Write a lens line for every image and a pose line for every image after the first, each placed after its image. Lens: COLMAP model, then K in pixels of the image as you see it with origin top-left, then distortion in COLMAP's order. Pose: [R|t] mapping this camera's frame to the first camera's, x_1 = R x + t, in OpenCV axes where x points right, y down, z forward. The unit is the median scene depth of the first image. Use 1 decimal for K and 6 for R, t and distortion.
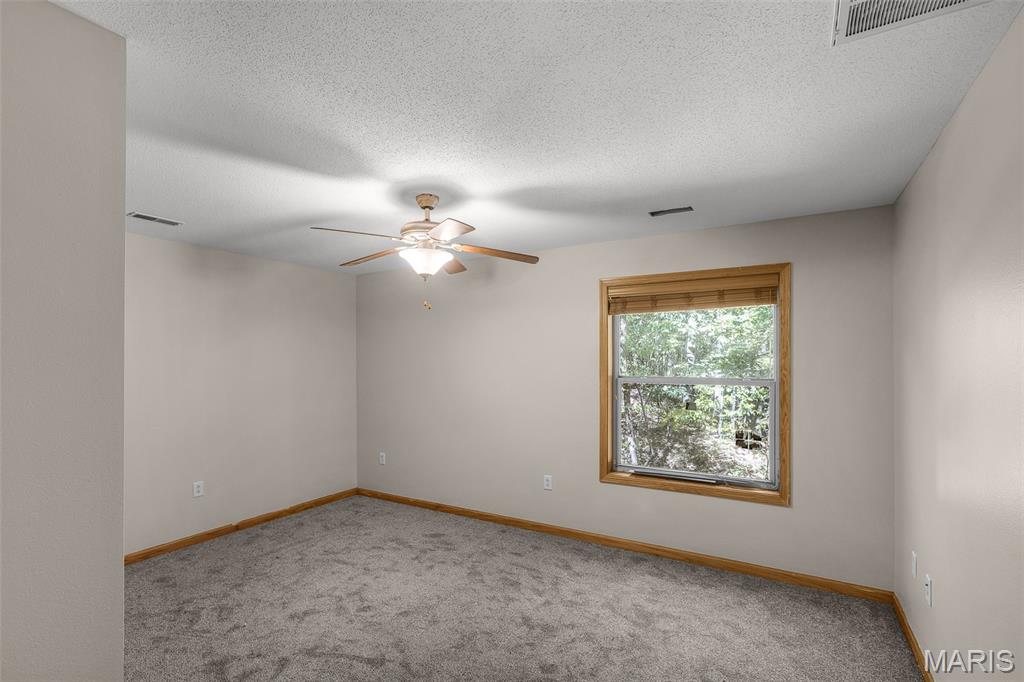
lens RADIAL K [[469.0, 0, 504.4], [0, 469.0, 345.3], [0, 0, 1]] dist [-0.012303, 0.006817]
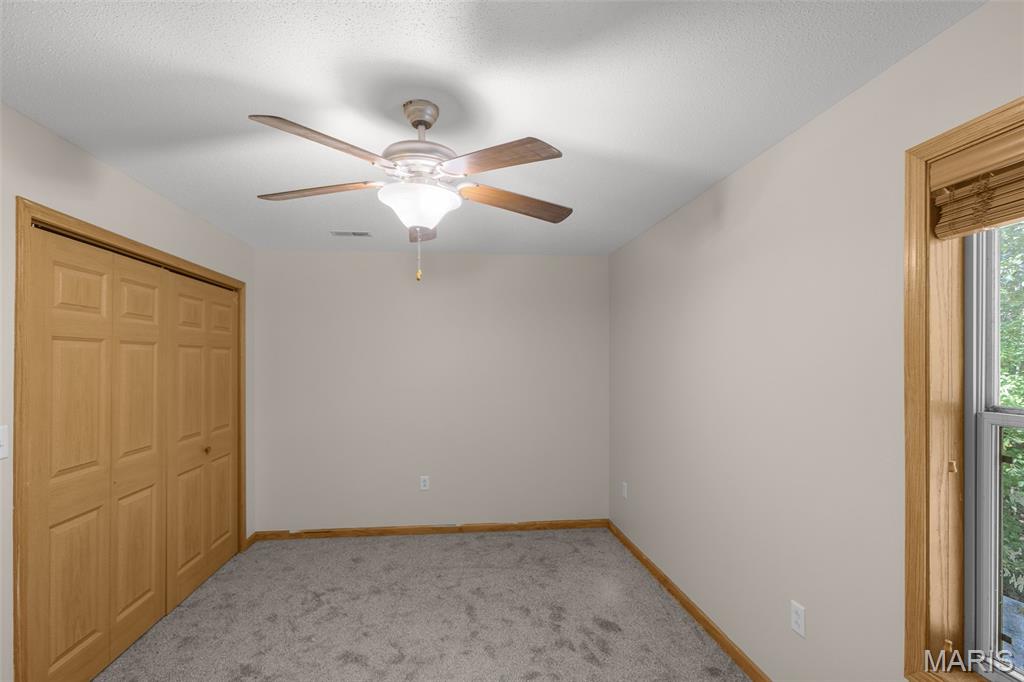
lens RADIAL K [[469.0, 0, 521.2], [0, 469.0, 356.1], [0, 0, 1]] dist [-0.012303, 0.006817]
pose [[0.622242, -0.007013, -0.782793, 0.307137], [0.018285, 0.999817, 0.005577, 0.020006], [0.782611, -0.017783, 0.622257, 0.518971]]
